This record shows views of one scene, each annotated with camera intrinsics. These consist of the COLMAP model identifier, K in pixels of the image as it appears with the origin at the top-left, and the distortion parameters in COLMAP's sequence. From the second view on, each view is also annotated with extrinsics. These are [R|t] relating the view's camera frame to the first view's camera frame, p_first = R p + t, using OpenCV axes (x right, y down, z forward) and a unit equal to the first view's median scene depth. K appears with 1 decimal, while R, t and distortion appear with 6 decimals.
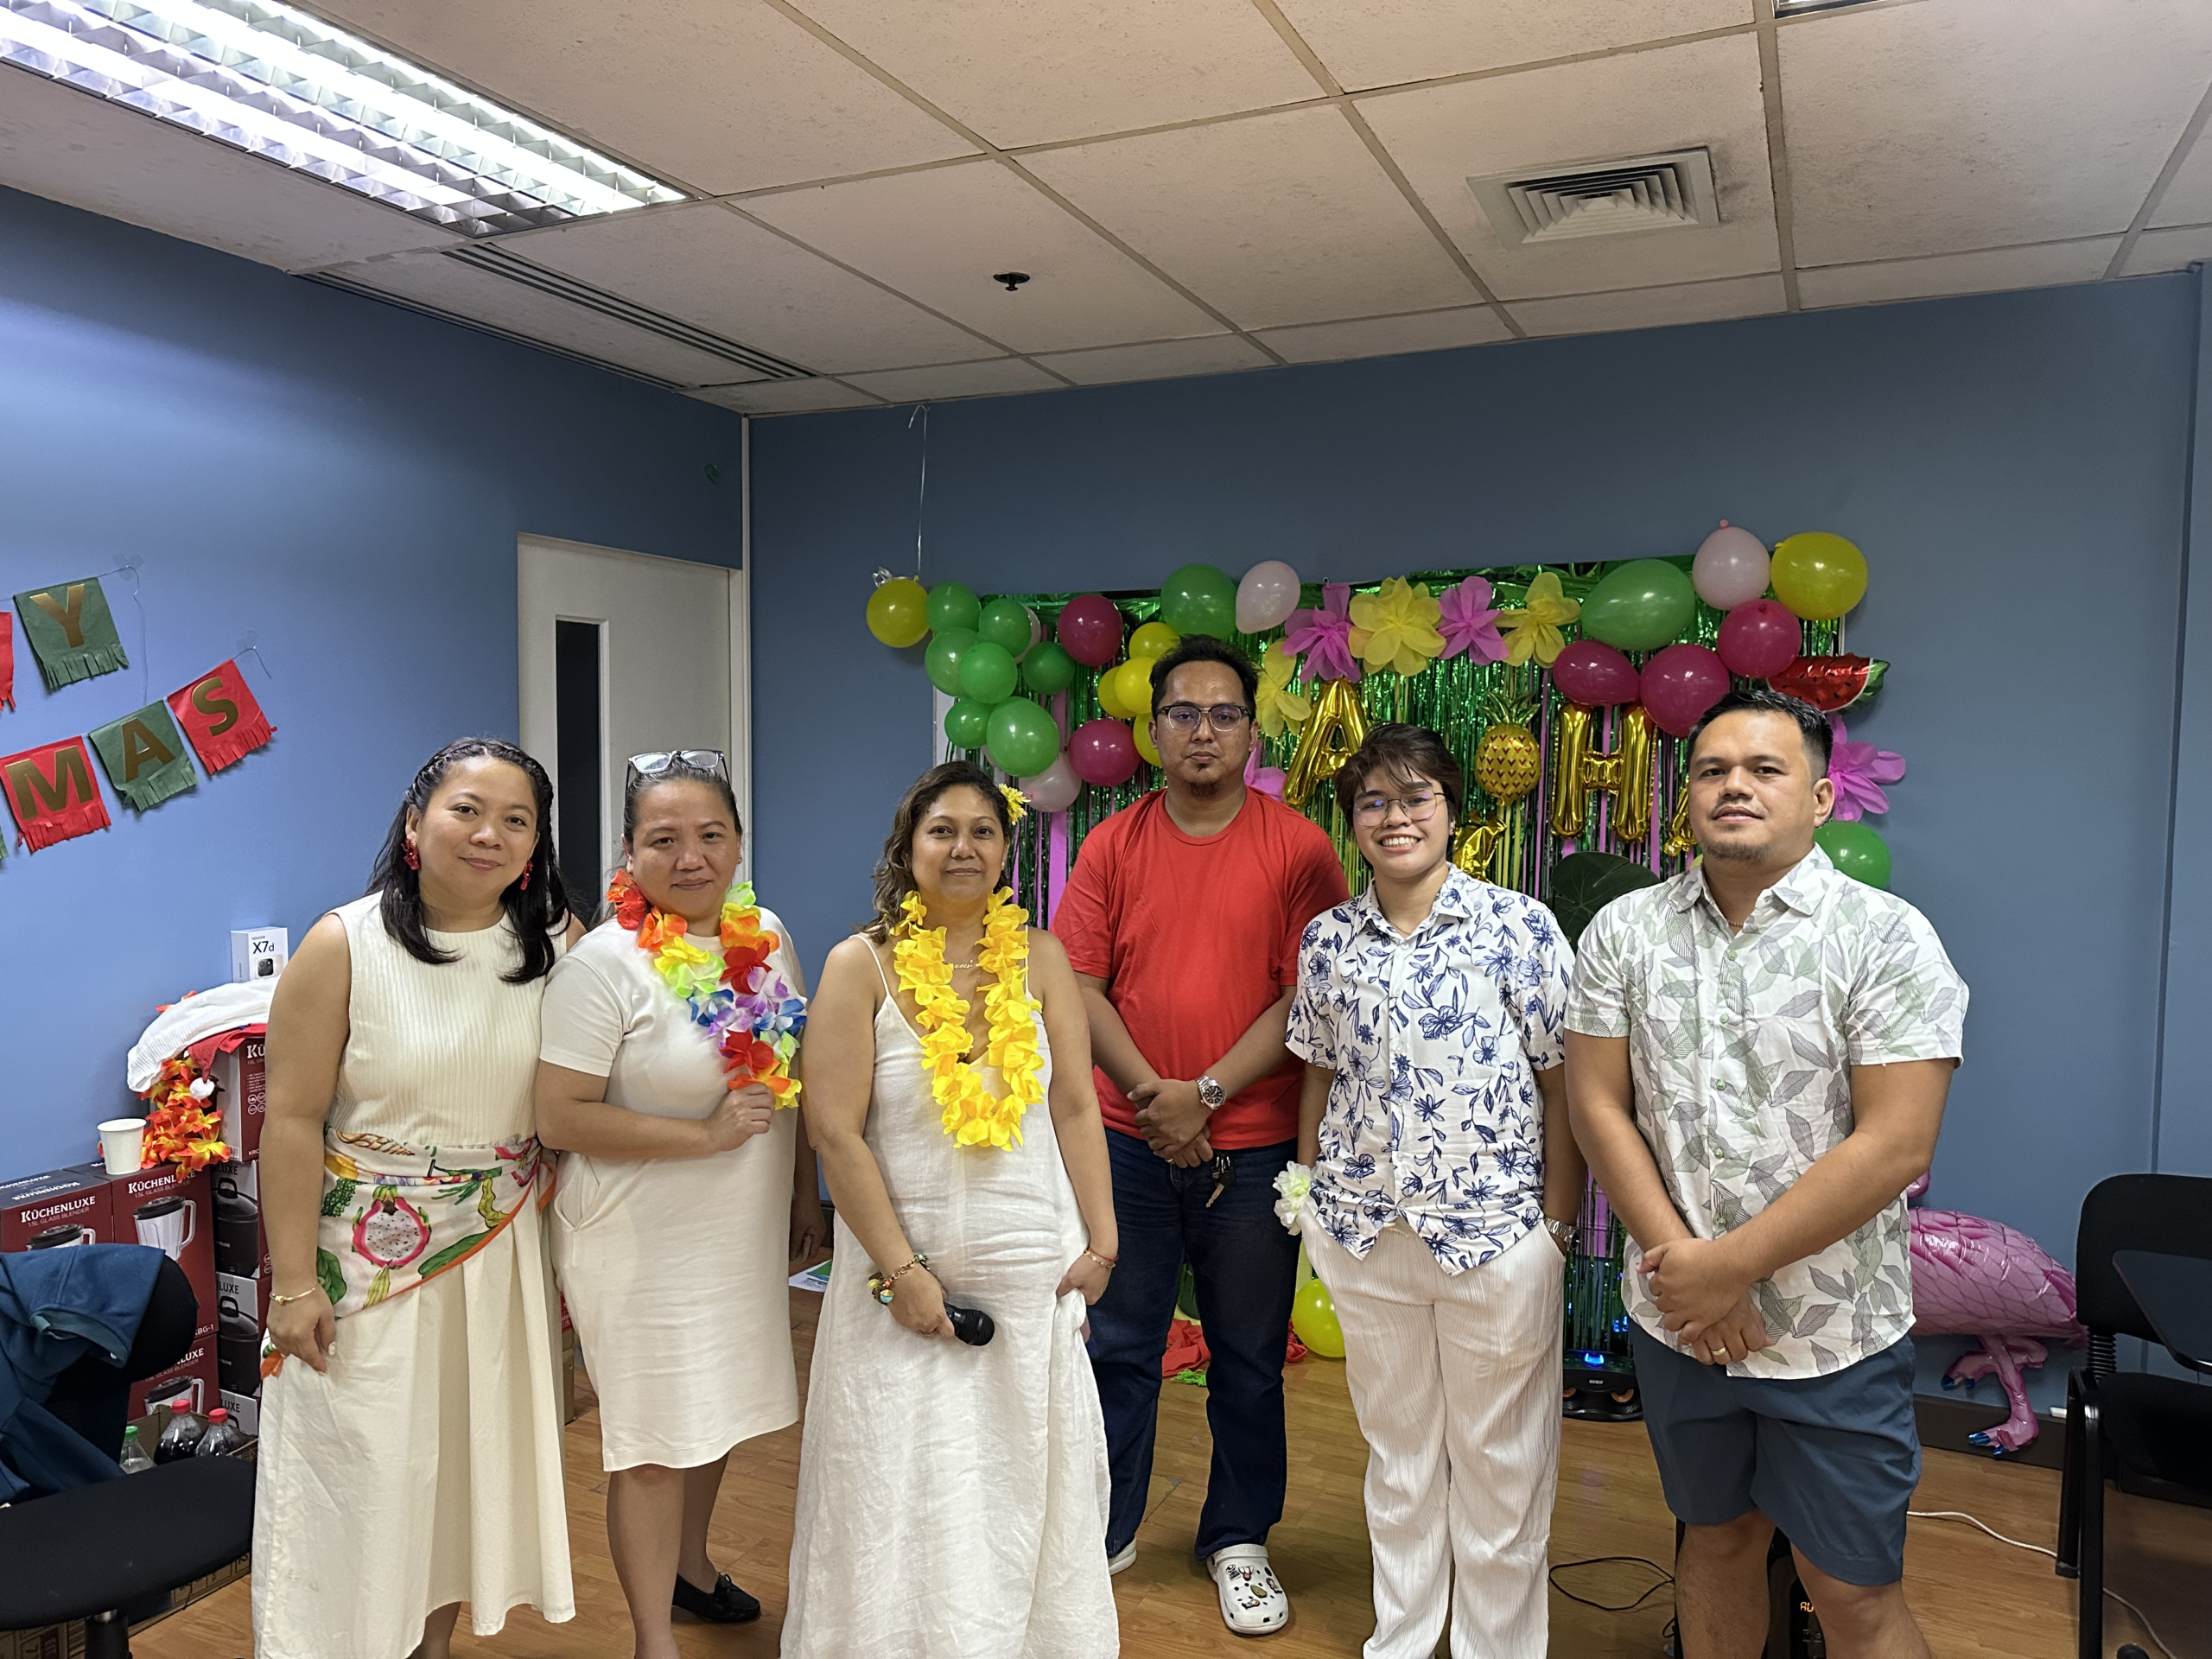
lens RADIAL K [[1557.2, 0, 1106.0], [0, 1557.2, 829.5], [0, 0, 1]] dist [0.087284, -0.081106]
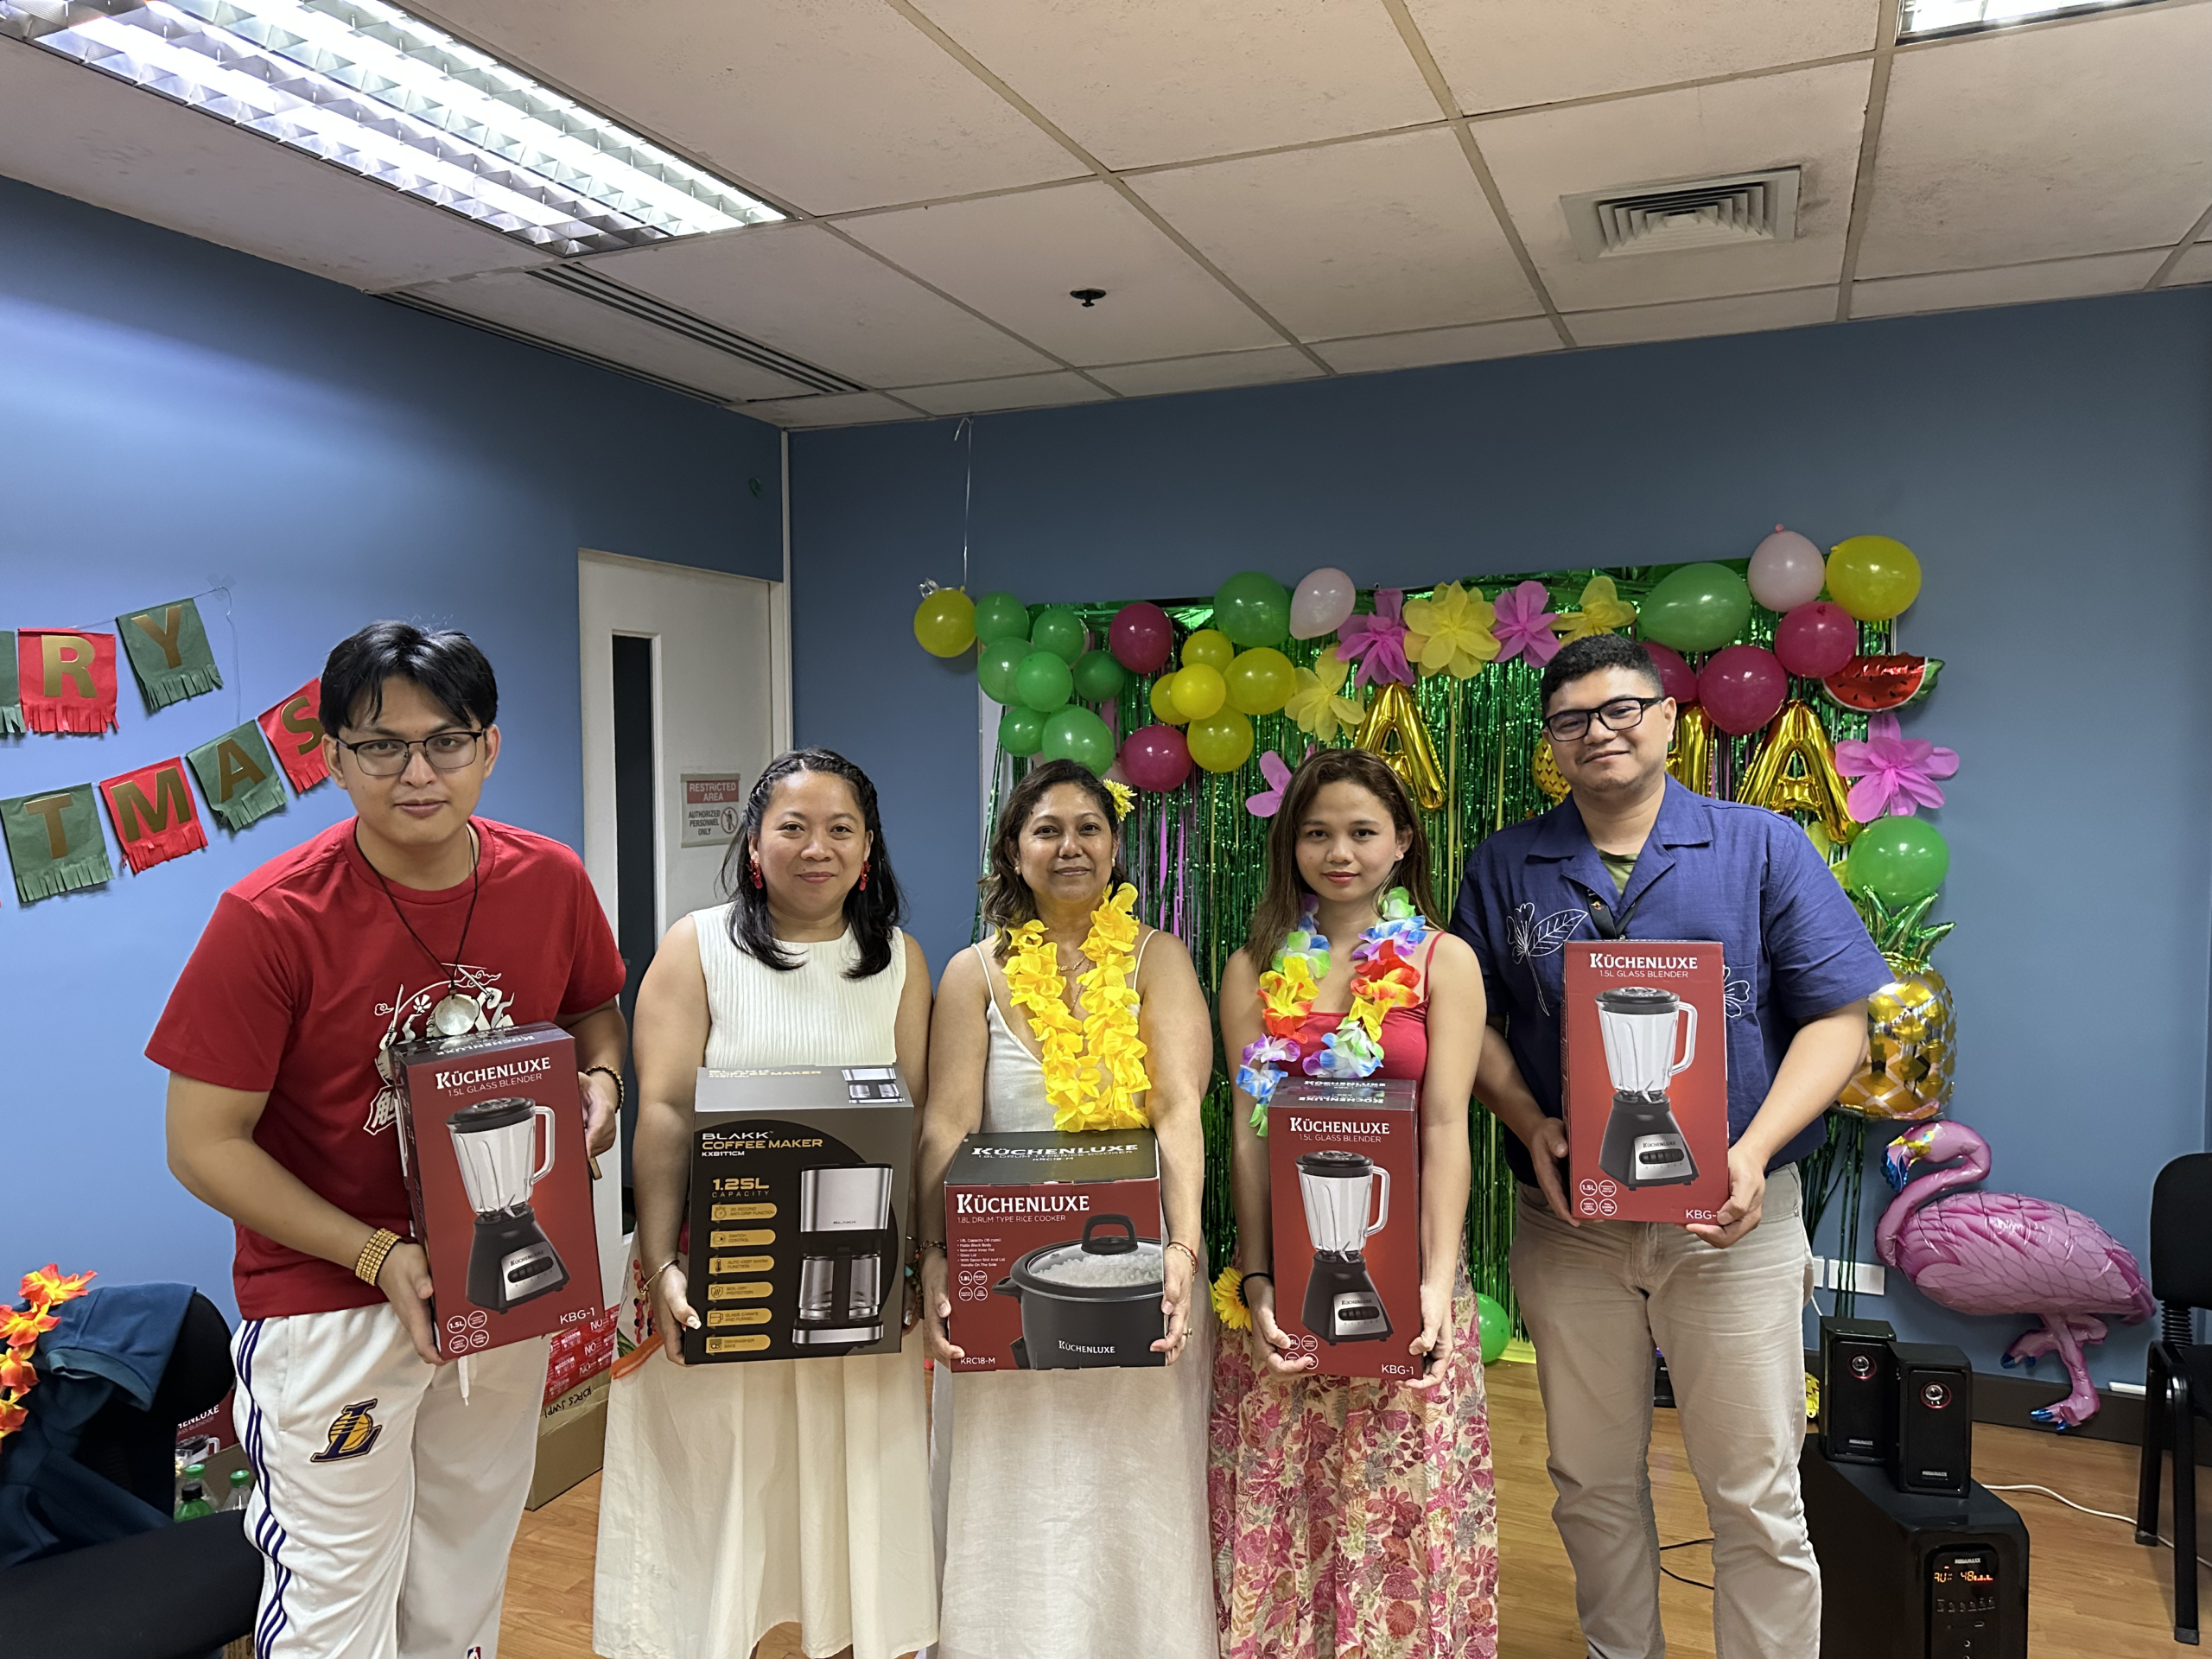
lens RADIAL K [[1561.0, 0, 1097.1], [0, 1561.0, 822.8], [0, 0, 1]] dist [0.090338, -0.086408]
pose [[0.999414, -0.014803, 0.030848, -0.089453], [0.015033, 0.999861, -0.007229, -0.001288], [-0.030736, 0.007689, 0.999498, -0.015264]]
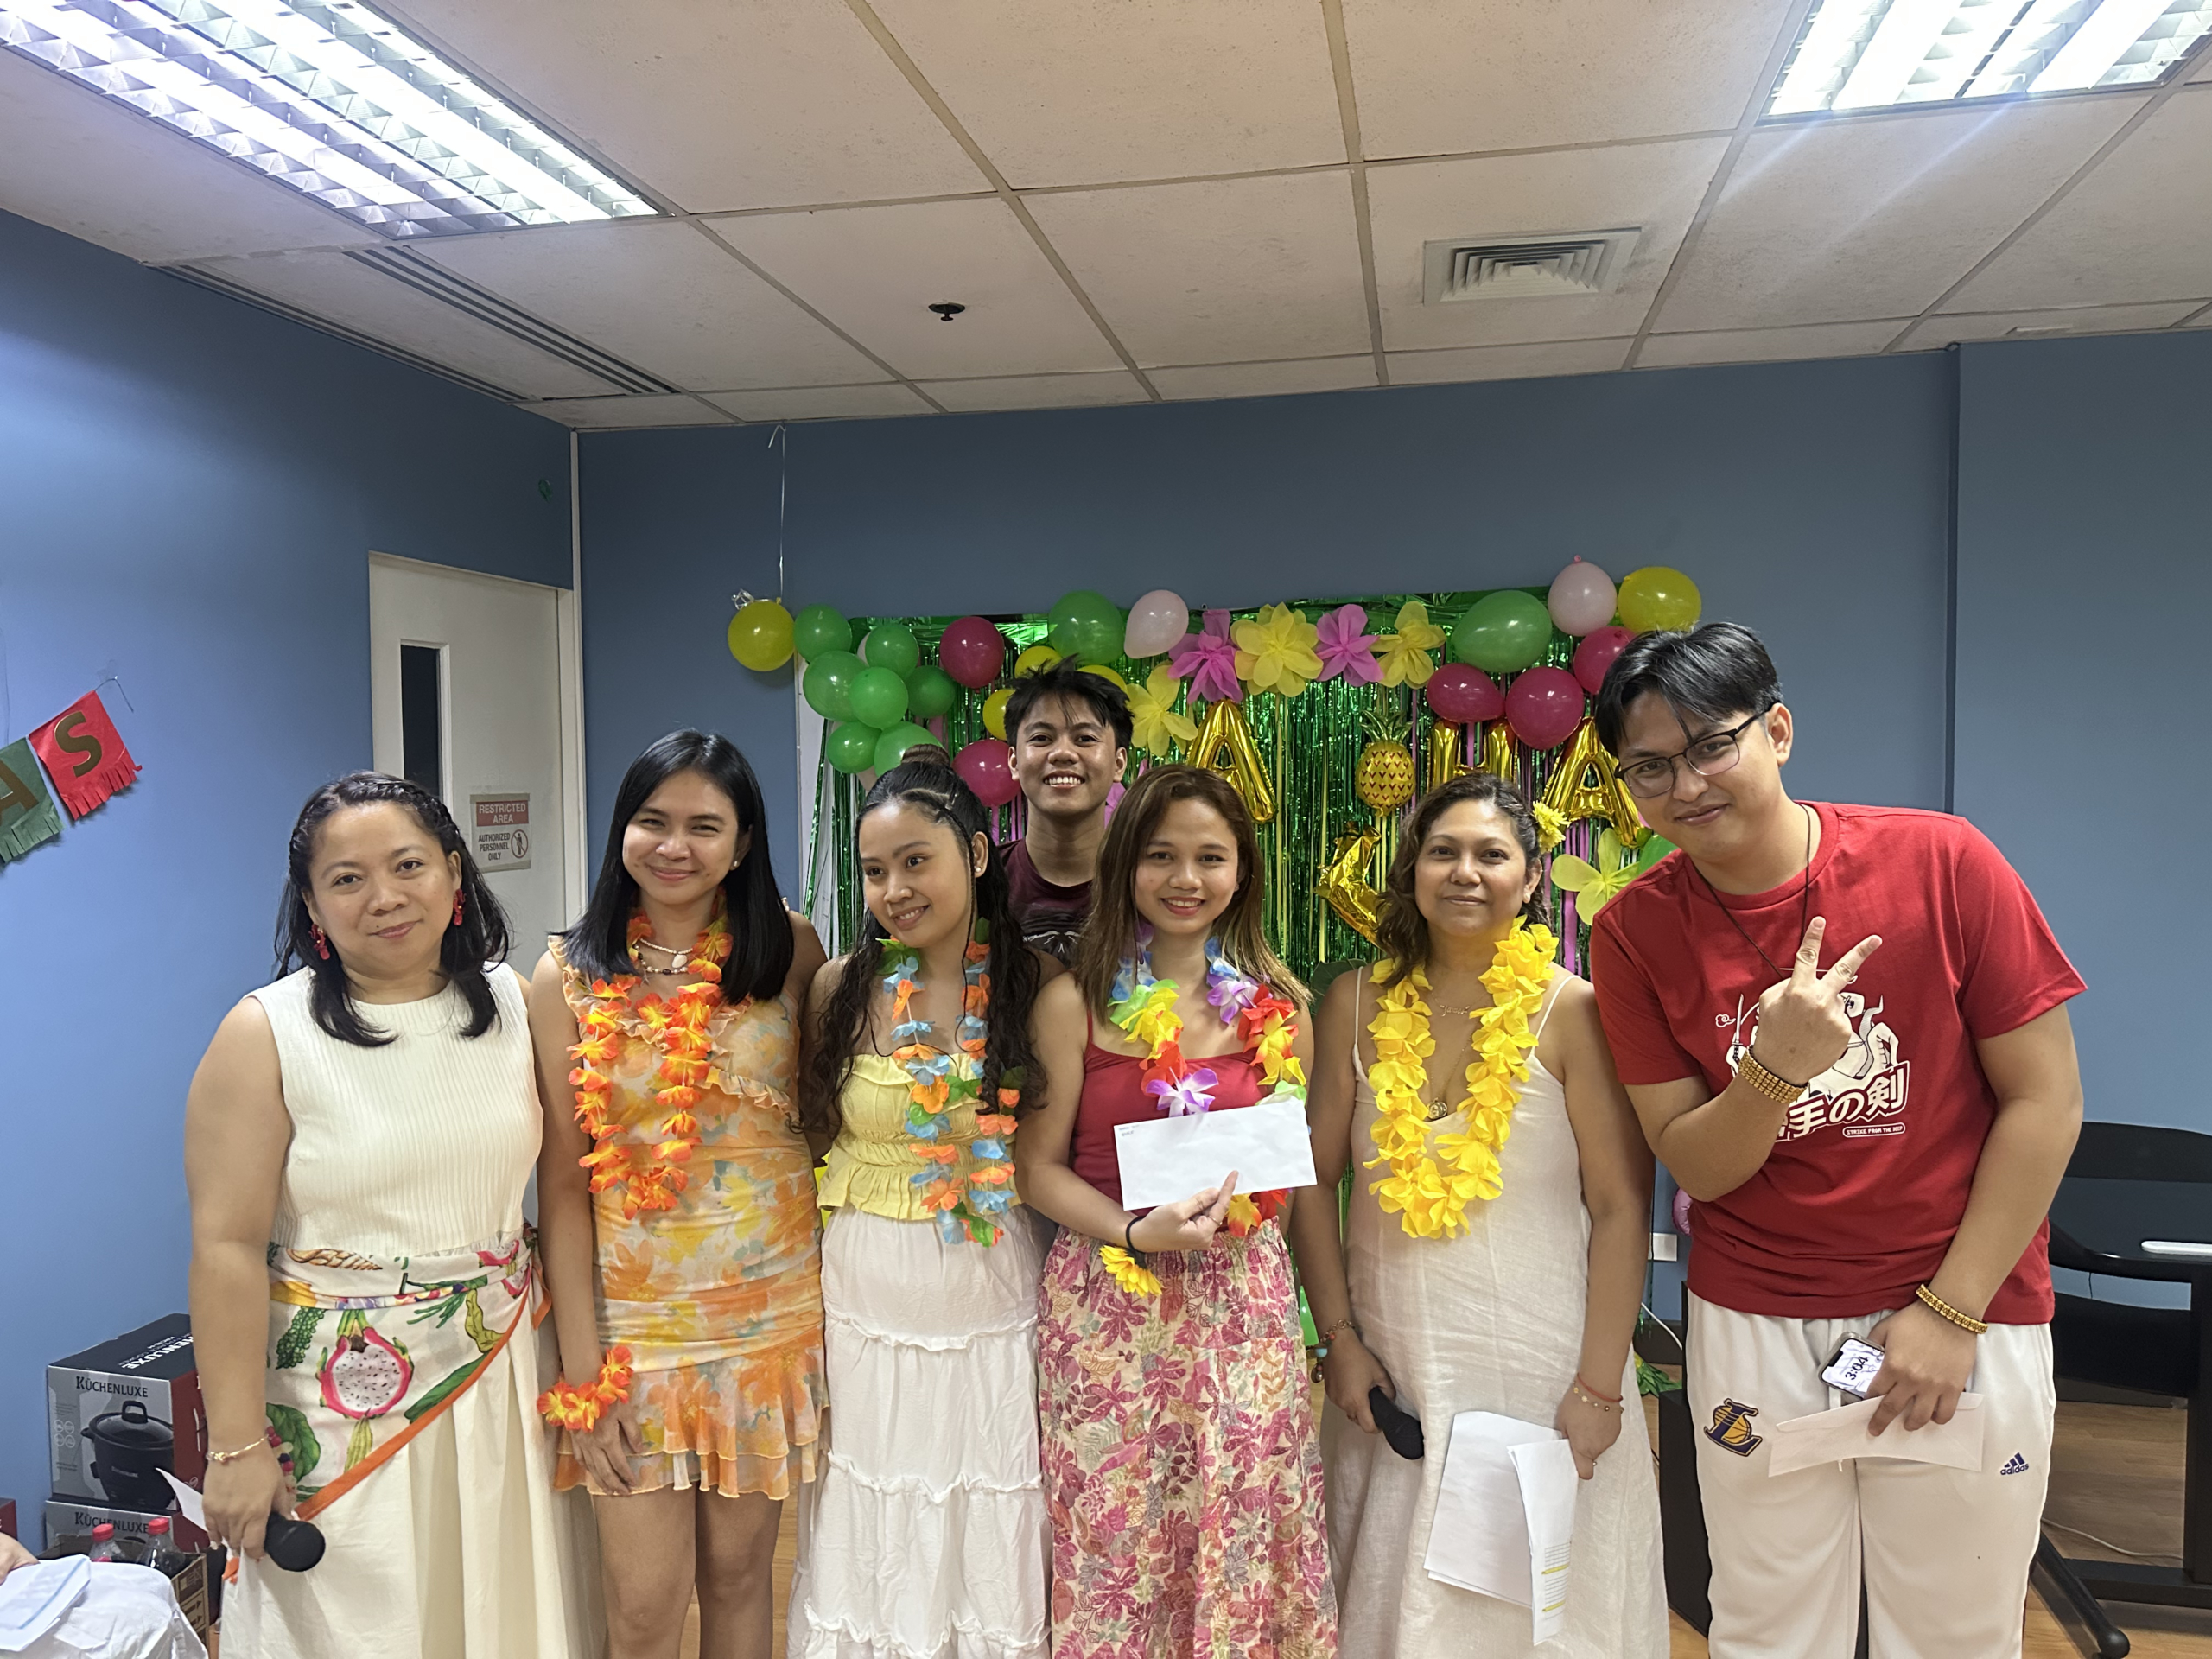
lens RADIAL K [[1561.0, 0, 1097.1], [0, 1561.0, 822.8], [0, 0, 1]] dist [0.090338, -0.086408]
pose [[0.973605, -0.026905, 0.226646, -0.201794], [0.030699, 0.999441, -0.013229, -0.003597], [-0.226164, 0.019837, 0.973887, -0.002021]]
